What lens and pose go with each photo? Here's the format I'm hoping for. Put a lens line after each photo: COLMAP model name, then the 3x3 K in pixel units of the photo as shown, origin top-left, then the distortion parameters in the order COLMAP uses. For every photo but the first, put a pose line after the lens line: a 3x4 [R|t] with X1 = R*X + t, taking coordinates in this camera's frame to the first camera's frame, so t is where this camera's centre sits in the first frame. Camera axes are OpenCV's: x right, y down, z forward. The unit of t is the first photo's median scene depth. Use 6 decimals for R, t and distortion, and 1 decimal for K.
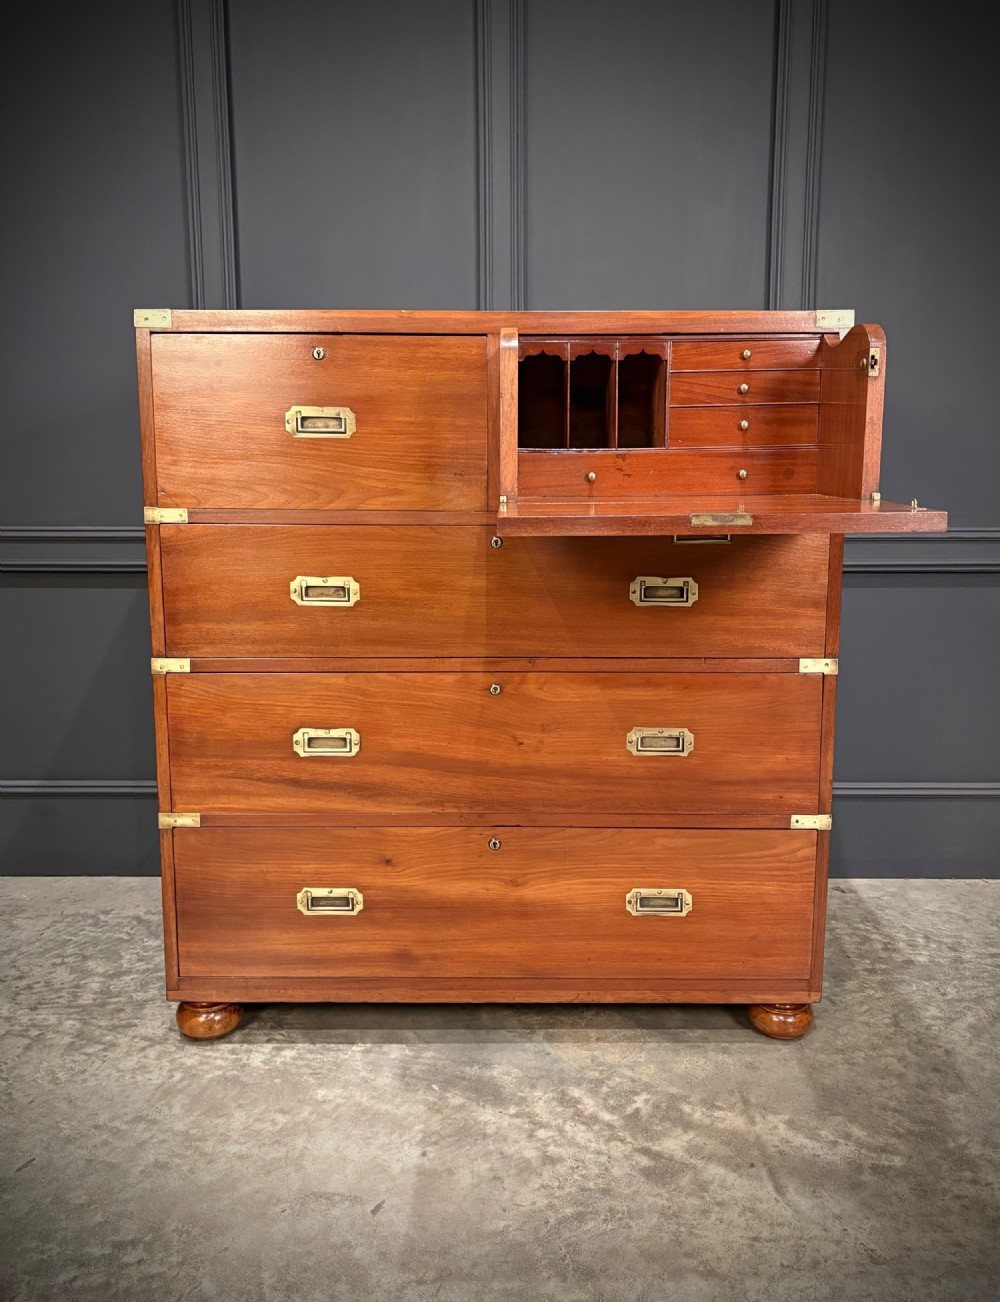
lens RADIAL K [[1114.1, 0, 512.0], [0, 1114.1, 612.5], [0, 0, 1]] dist [0.048739, -0.042152]
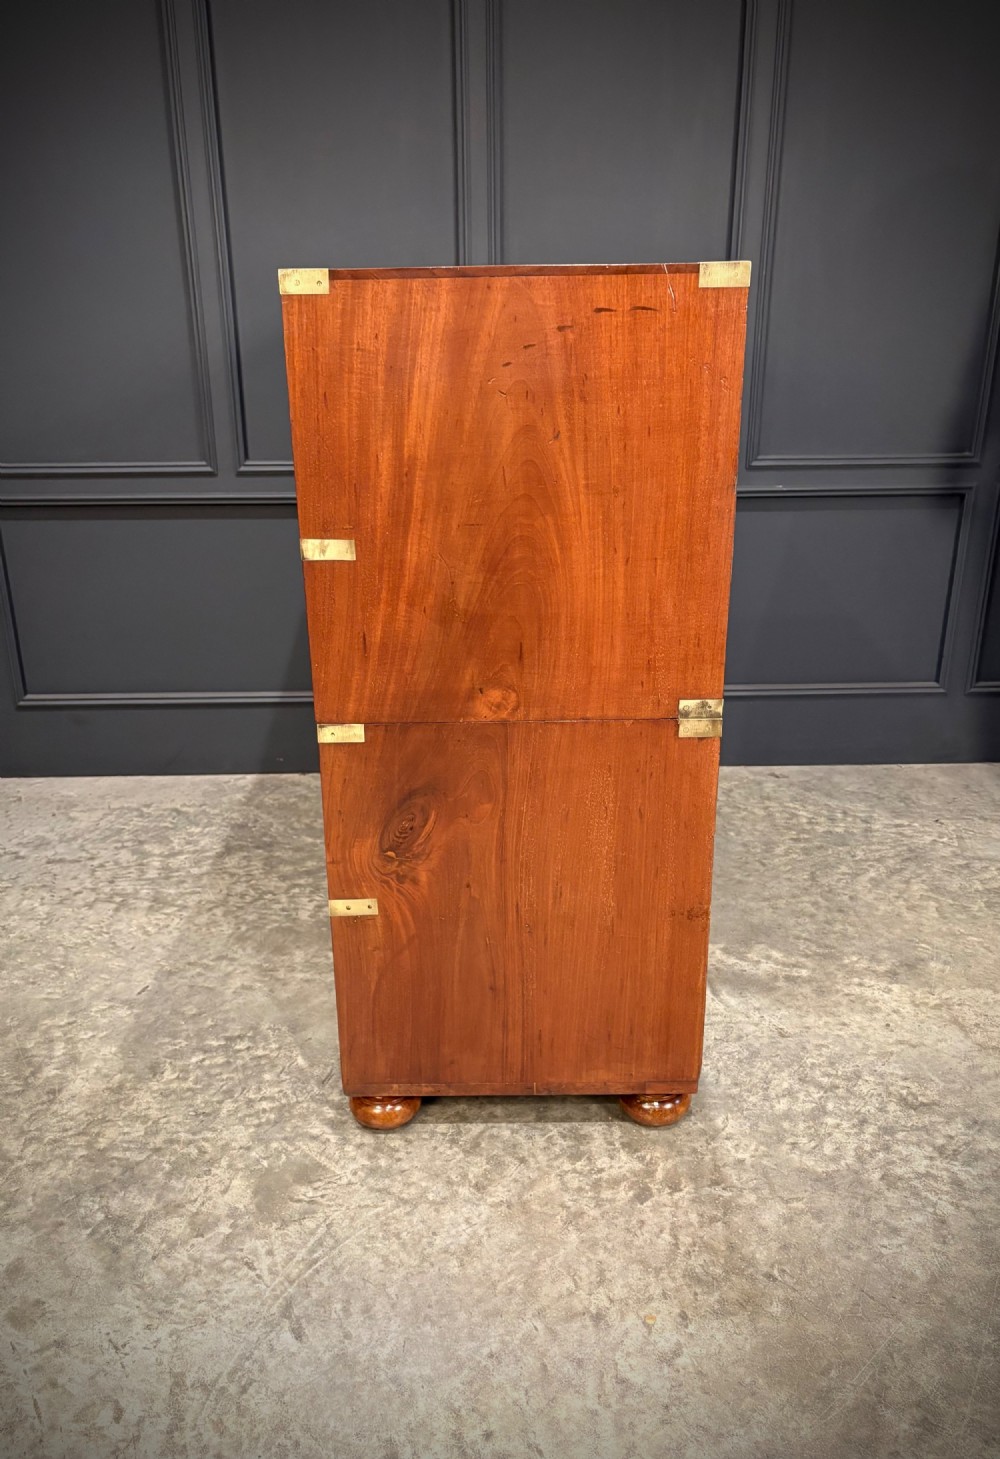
lens RADIAL K [[1214.8, 0, 473.7], [0, 1214.8, 744.8], [0, 0, 1]] dist [0.022931, 0.005454]
pose [[0.999587, -0.017487, 0.022791, -0.066199], [0.012312, 0.977598, 0.210120, -0.072054], [-0.025955, -0.209753, 0.977410, -0.295645]]
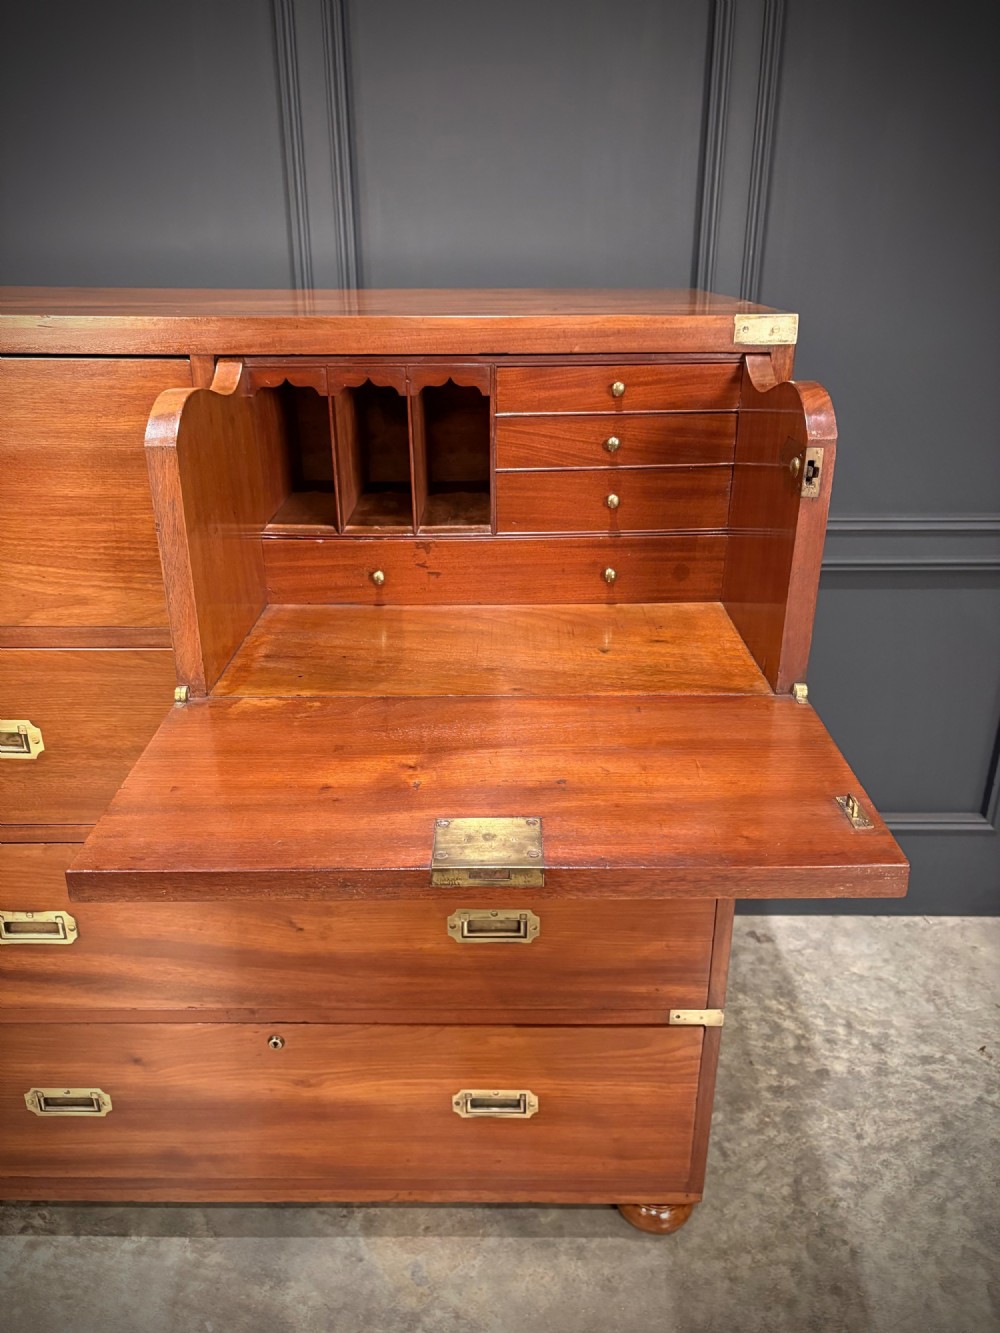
lens RADIAL K [[1032.2, 0, 514.2], [0, 1032.2, 636.7], [0, 0, 1]] dist [0.073515, -0.101897]
pose [[0.999983, -0.005286, 0.002622, 0.145970], [0.004402, 0.964255, 0.264940, -0.242862], [-0.003929, -0.264924, 0.964261, 0.401720]]
